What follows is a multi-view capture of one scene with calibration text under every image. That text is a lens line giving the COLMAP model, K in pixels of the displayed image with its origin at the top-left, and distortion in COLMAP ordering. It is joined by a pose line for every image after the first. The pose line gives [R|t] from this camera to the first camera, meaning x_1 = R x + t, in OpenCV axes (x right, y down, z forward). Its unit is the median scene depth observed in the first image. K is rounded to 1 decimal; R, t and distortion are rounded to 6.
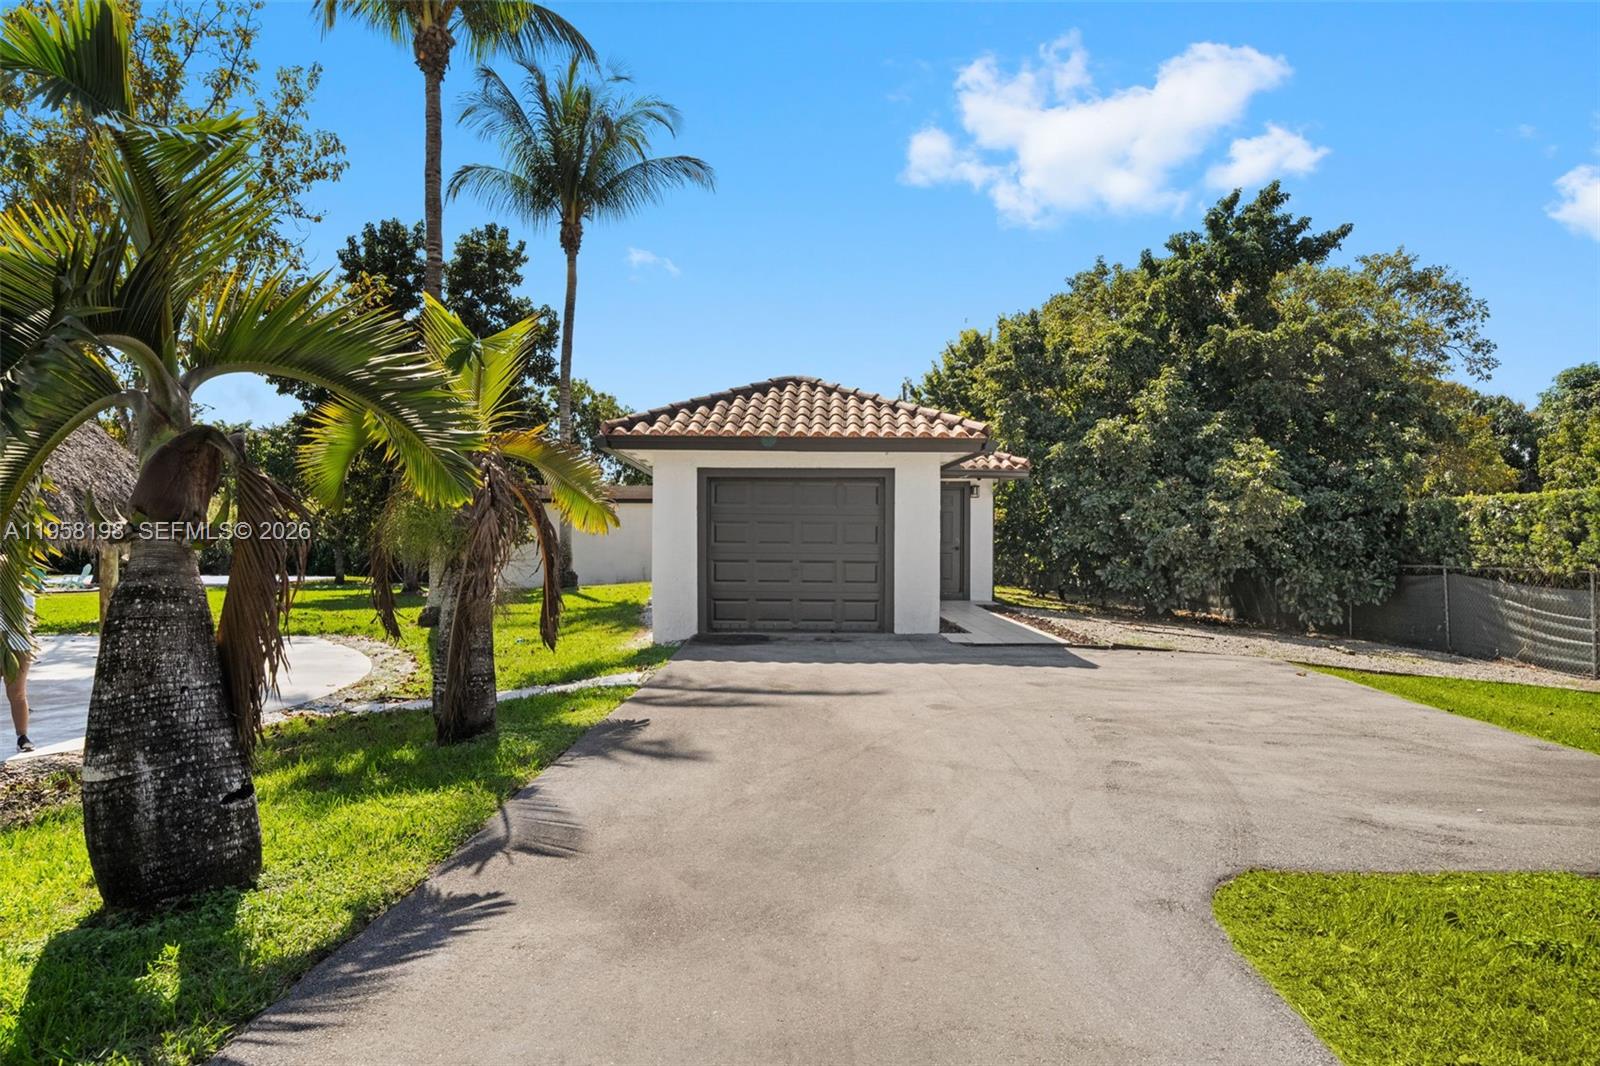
lens RADIAL K [[961.5, 0, 801.6], [0, 961.5, 525.3], [0, 0, 1]] dist [-0.003791, -0.001451]
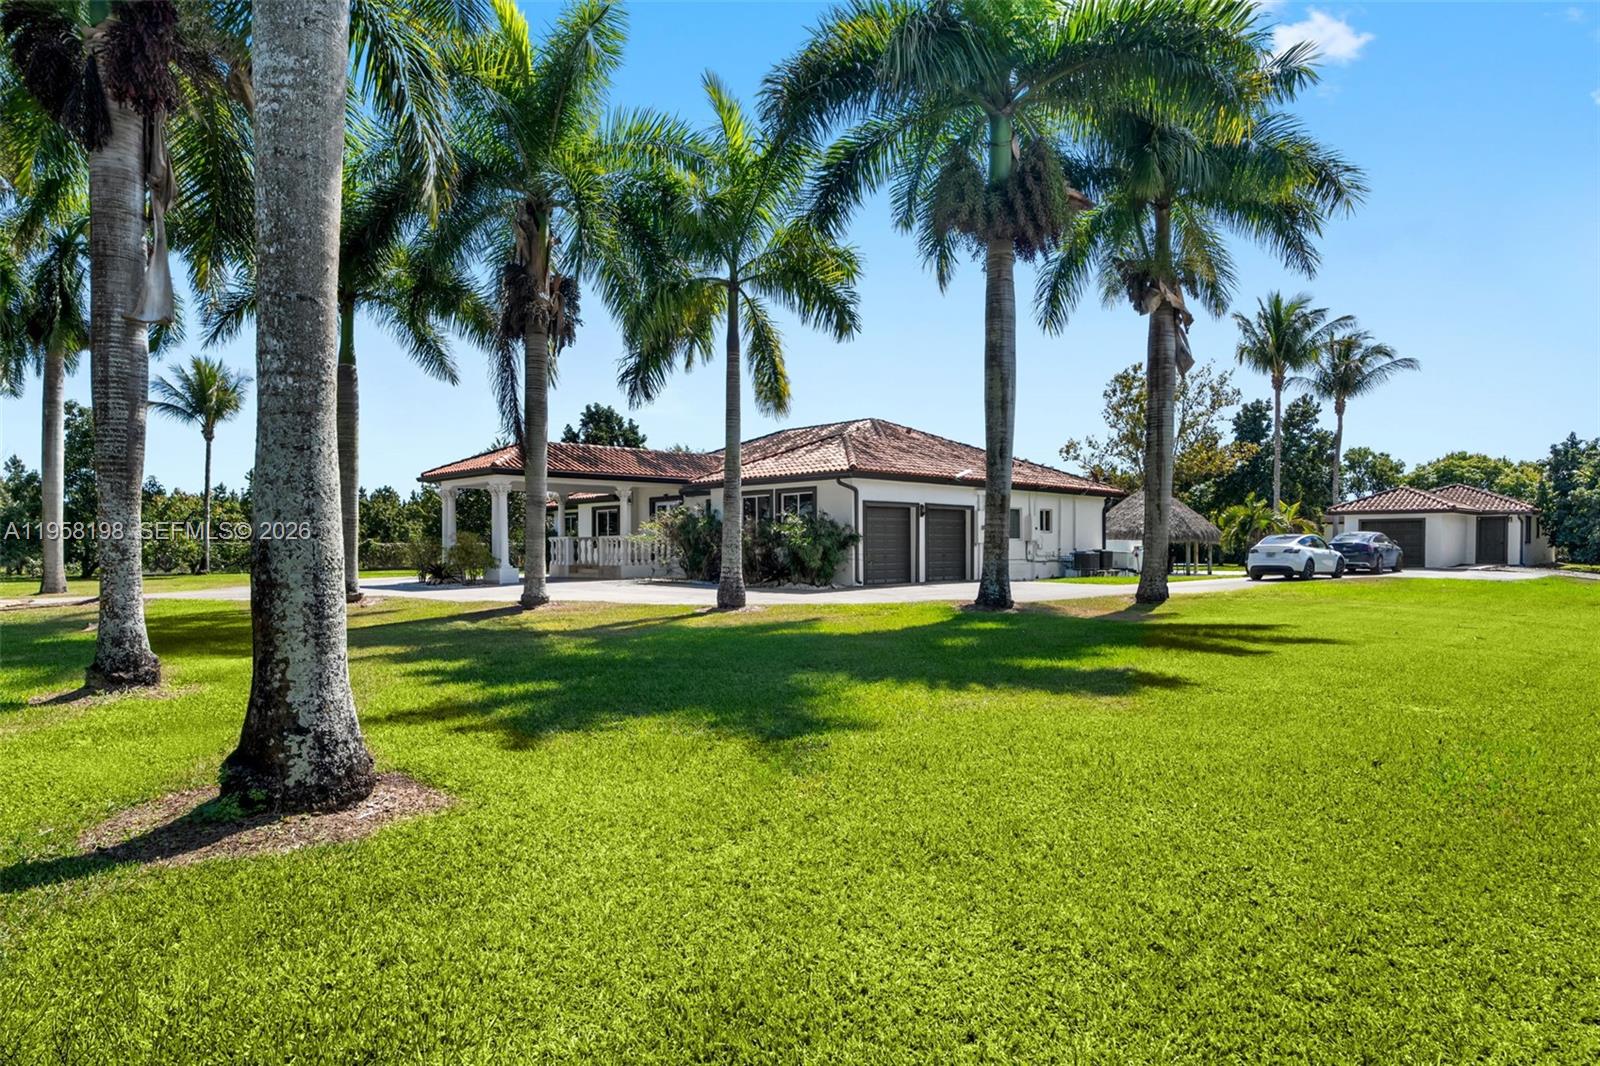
lens RADIAL K [[961.5, 0, 801.6], [0, 961.5, 525.3], [0, 0, 1]] dist [-0.003791, -0.001451]
pose [[0.687661, -0.020013, -0.725756, 0.714843], [0.013568, 0.999800, -0.014714, -0.009736], [0.725905, 0.000272, 0.687795, -2.011981]]
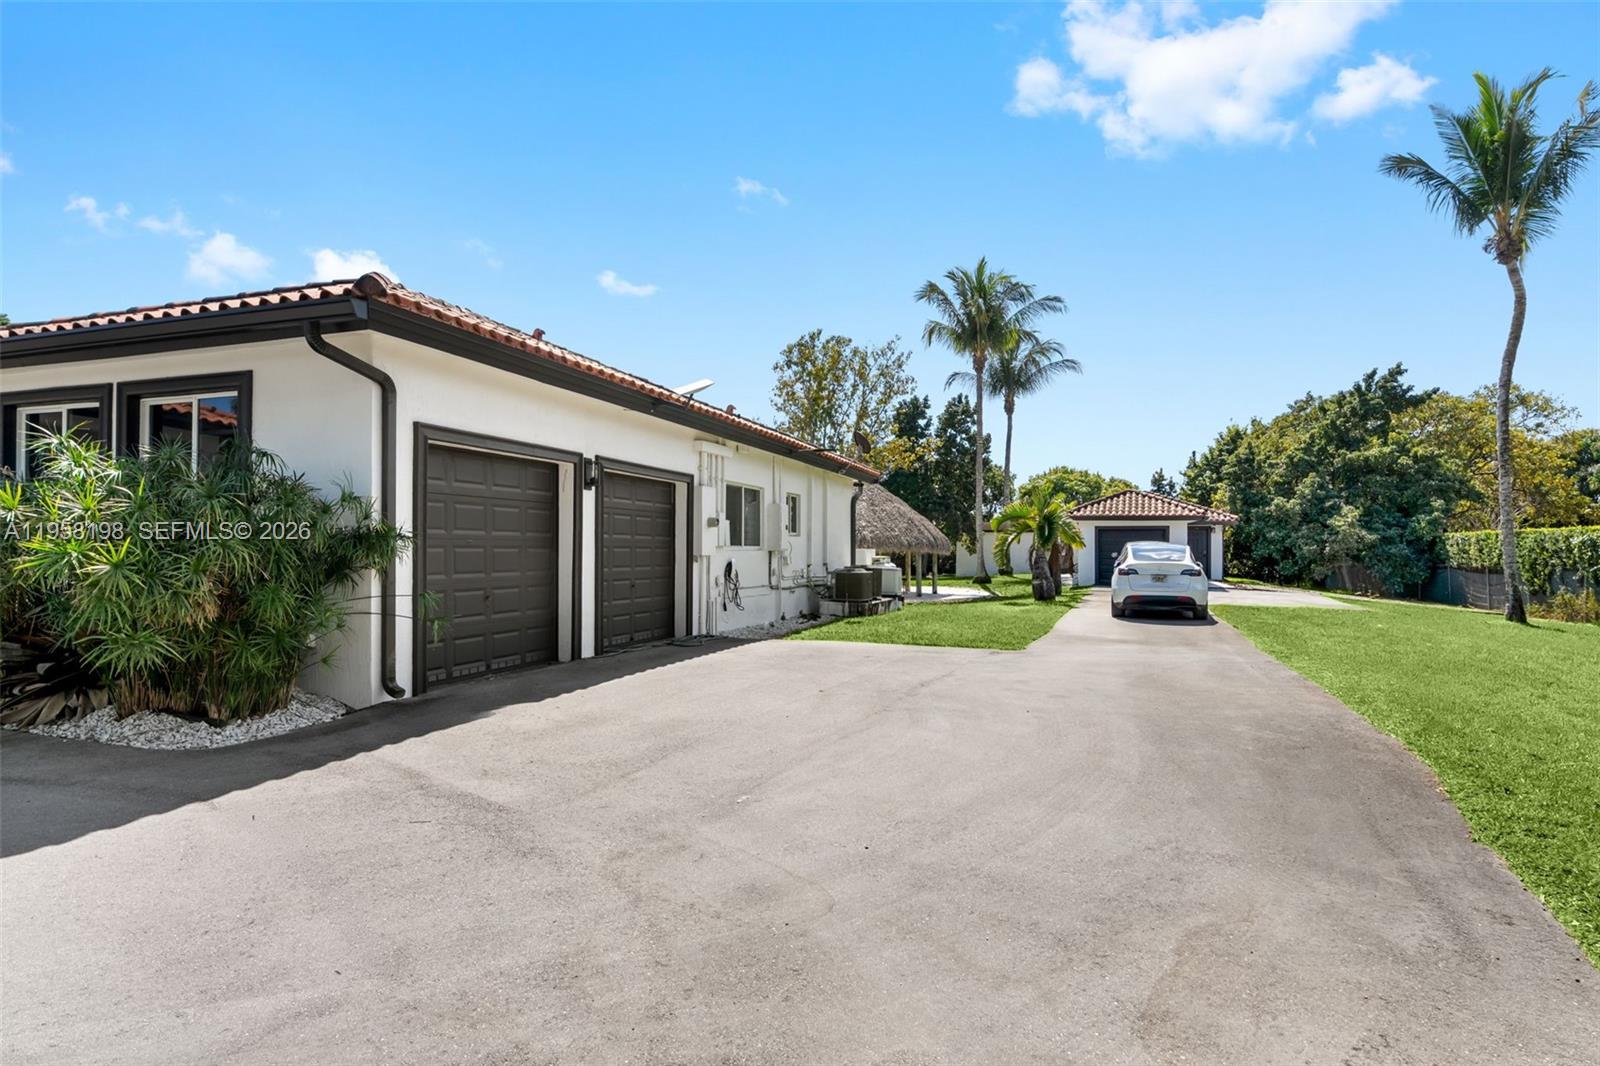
lens RADIAL K [[826.2, 0, 800.0], [0, 826.2, 533.0], [0, 0, 1]] dist [0.000528, 0.000393]
pose [[0.936063, -0.001778, -0.351829, -0.045346], [-0.000998, 0.999970, -0.007709, -0.012735], [0.351832, 0.007568, 0.936033, -1.158258]]
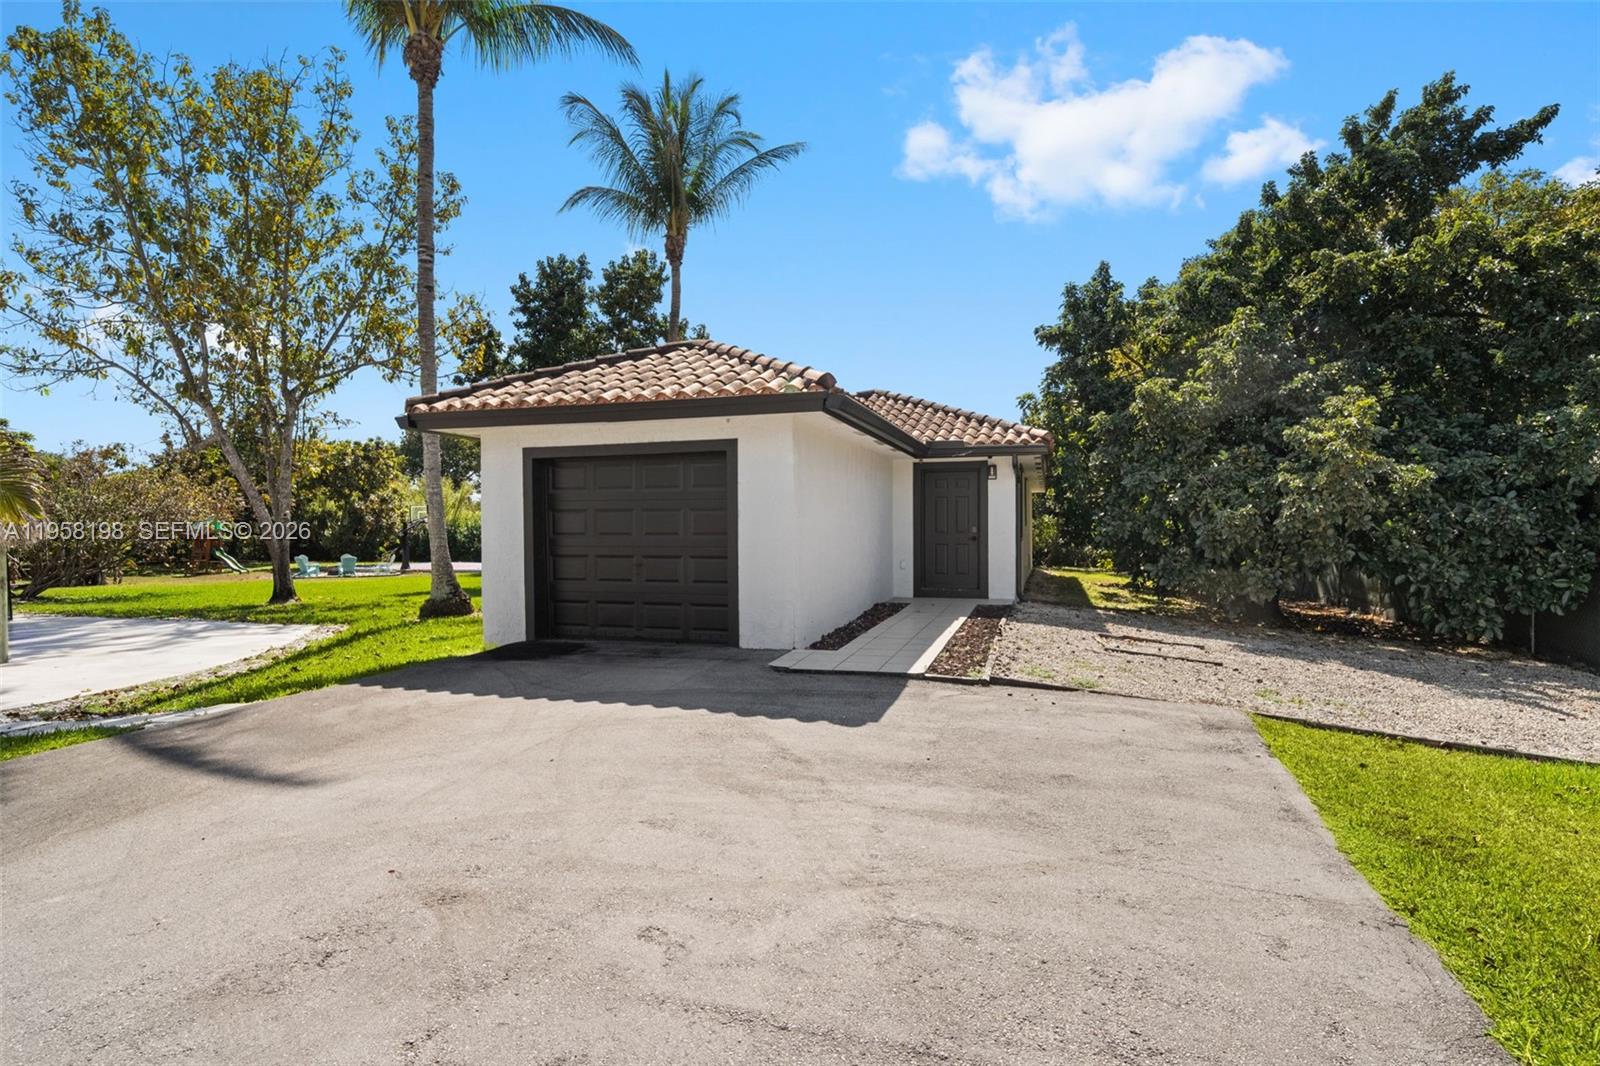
lens RADIAL K [[811.7, 0, 800.0], [0, 811.7, 533.0], [0, 0, 1]] dist [-0.001451, -0.000896]
pose [[0.954939, -0.008743, -0.296672, 0.231941], [0.013851, 0.999790, 0.015118, 0.006017], [0.296478, -0.018546, 0.954860, 0.254832]]
